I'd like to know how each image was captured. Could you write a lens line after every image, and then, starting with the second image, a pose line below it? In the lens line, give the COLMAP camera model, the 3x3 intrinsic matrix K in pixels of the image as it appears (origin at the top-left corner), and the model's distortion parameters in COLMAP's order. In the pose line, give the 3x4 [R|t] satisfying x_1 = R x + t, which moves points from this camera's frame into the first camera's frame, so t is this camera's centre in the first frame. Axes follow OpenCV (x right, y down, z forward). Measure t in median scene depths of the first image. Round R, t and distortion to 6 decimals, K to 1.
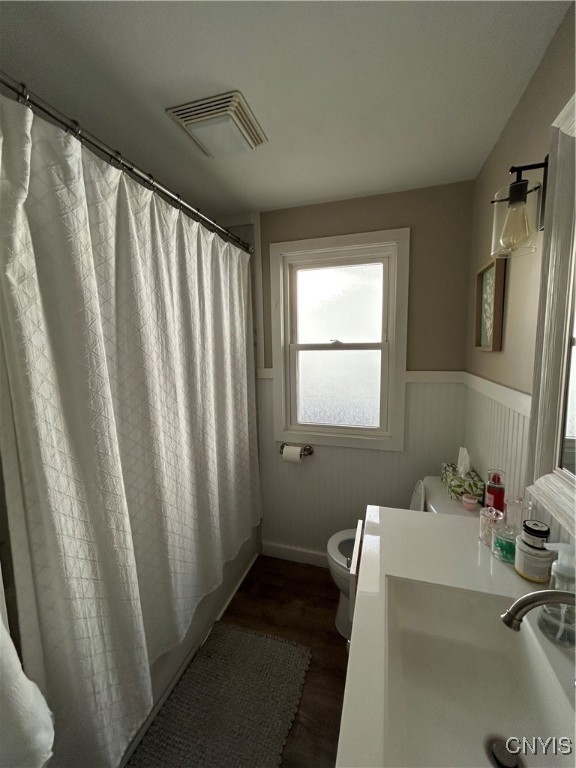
lens RADIAL K [[310.1, 0, 287.7], [0, 310.1, 383.1], [0, 0, 1]] dist [0.002041, 0.000131]
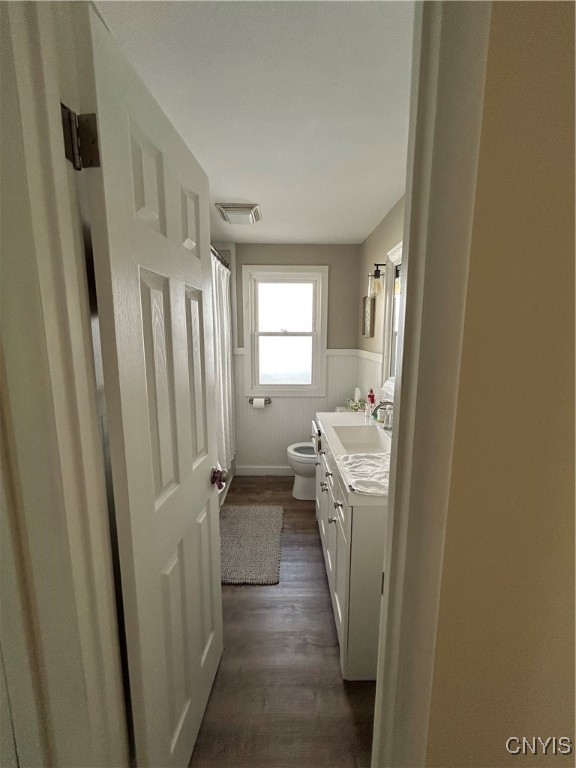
lens RADIAL K [[310.1, 0, 288.4], [0, 310.1, 382.3], [0, 0, 1]] dist [0.002041, 0.000131]
pose [[0.949614, -0.030143, 0.311969, -0.338580], [0.019563, 0.999124, 0.036988, 0.072684], [-0.312811, -0.029022, 0.949372, -0.532705]]
